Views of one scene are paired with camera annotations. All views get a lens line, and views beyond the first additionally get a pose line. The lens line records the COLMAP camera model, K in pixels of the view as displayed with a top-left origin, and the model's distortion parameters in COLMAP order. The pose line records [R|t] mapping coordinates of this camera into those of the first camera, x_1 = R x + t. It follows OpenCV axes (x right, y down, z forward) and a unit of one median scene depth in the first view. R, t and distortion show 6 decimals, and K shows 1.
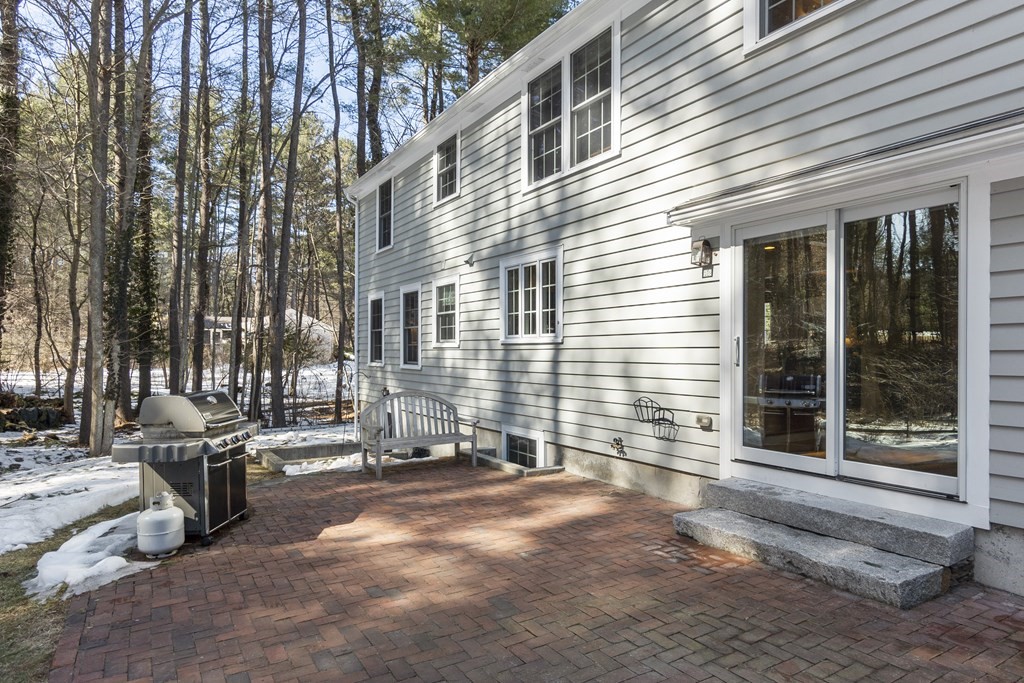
lens RADIAL K [[609.1, 0, 506.8], [0, 609.1, 346.3], [0, 0, 1]] dist [-0.004995, -0.000370]
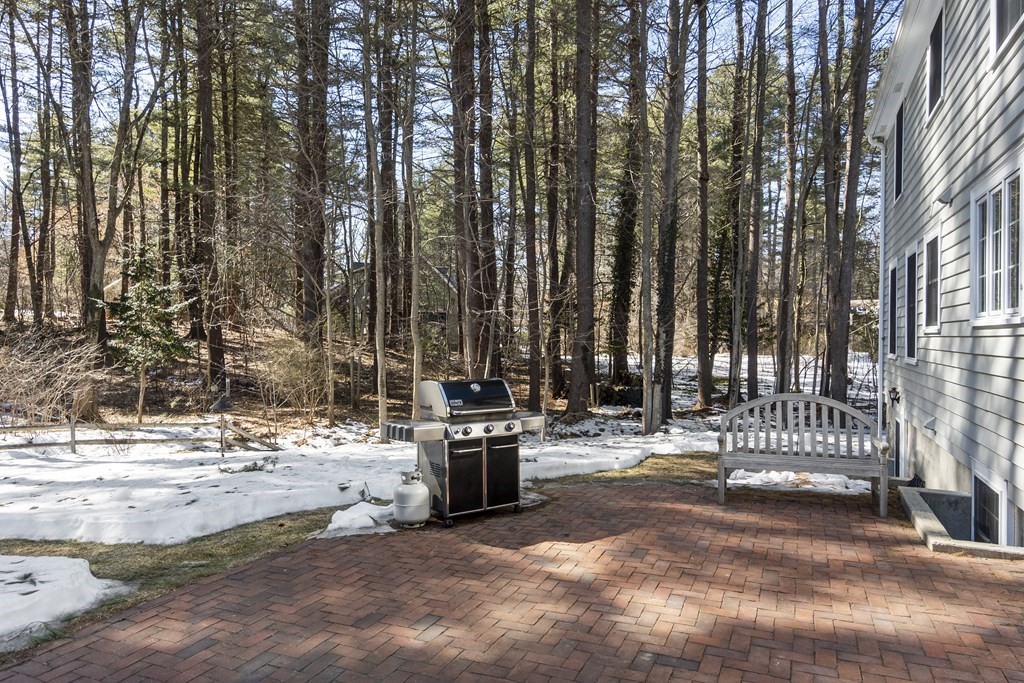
lens RADIAL K [[646.1, 0, 512.0], [0, 646.1, 341.5], [0, 0, 1]] dist [-0.003316, -0.000041]
pose [[0.574879, 0.003235, -0.818232, 0.303611], [0.007853, 0.999924, 0.009471, 0.000207], [0.818201, -0.011871, 0.574810, 0.295640]]
